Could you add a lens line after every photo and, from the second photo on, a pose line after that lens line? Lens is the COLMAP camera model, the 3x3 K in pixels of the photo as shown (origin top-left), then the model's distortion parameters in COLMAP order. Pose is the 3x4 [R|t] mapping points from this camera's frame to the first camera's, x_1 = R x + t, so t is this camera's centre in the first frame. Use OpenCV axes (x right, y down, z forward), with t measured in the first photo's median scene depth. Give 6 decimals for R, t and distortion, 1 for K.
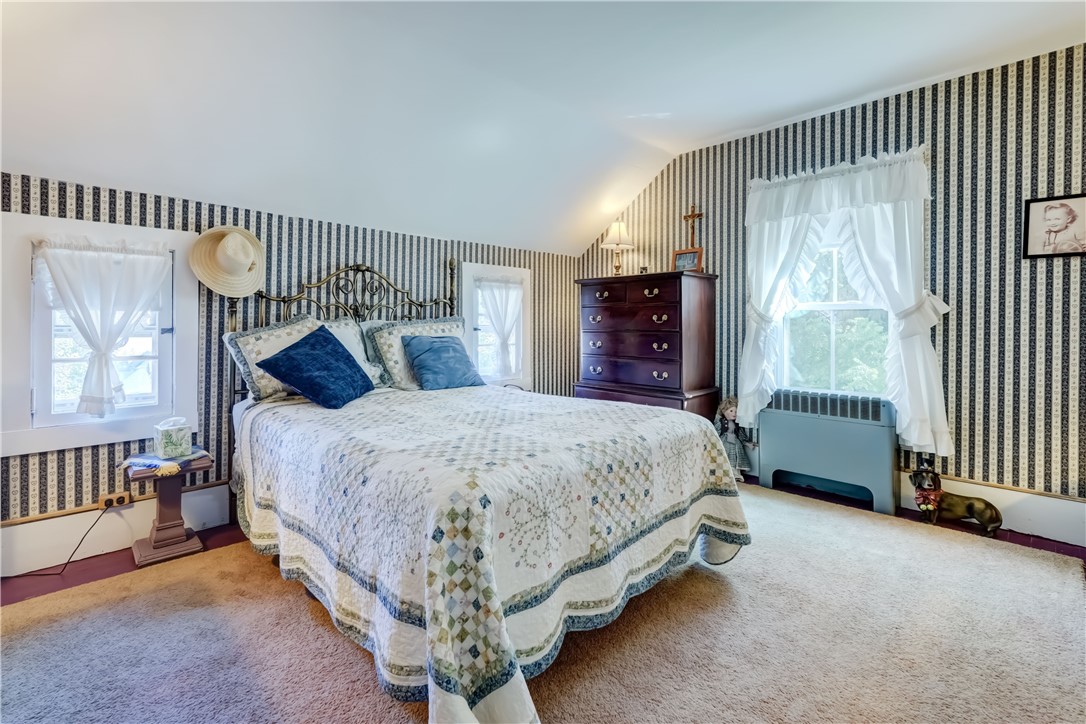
lens RADIAL K [[498.6, 0, 548.6], [0, 498.6, 325.6], [0, 0, 1]] dist [-0.010100, 0.000754]
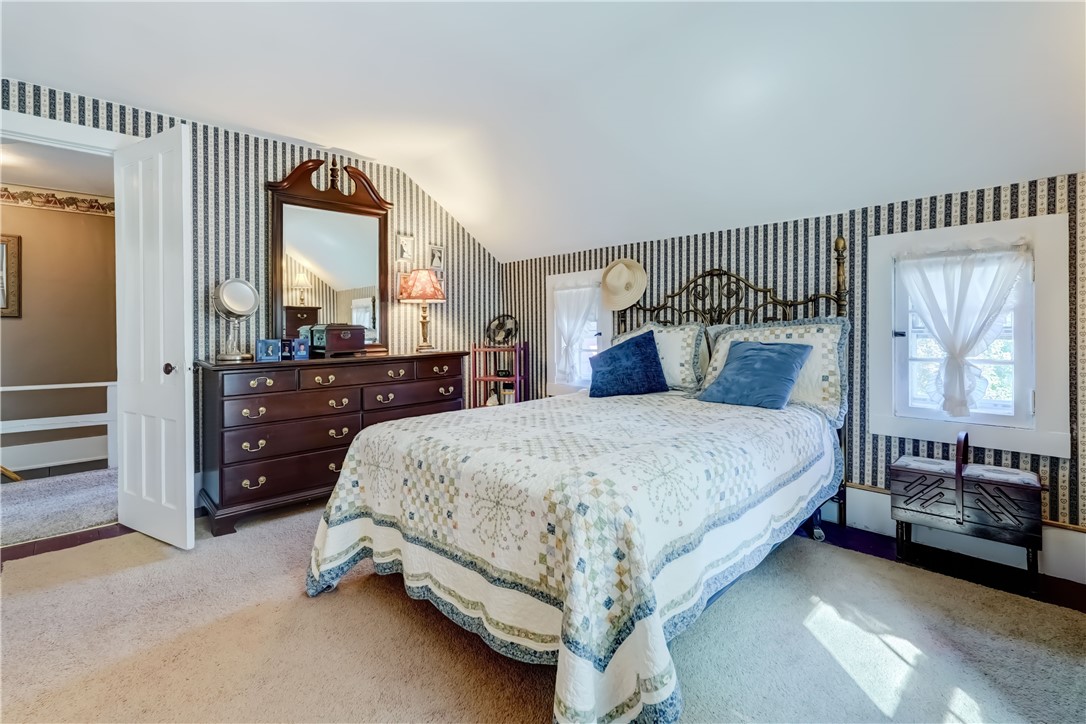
lens RADIAL K [[498.6, 0, 550.5], [0, 498.6, 340.2], [0, 0, 1]] dist [-0.010100, 0.000754]
pose [[-0.016339, 0.019159, -0.999683, 0.634990], [0.007498, 0.999791, 0.019038, -0.001408], [0.999838, -0.007185, -0.016479, 0.690074]]
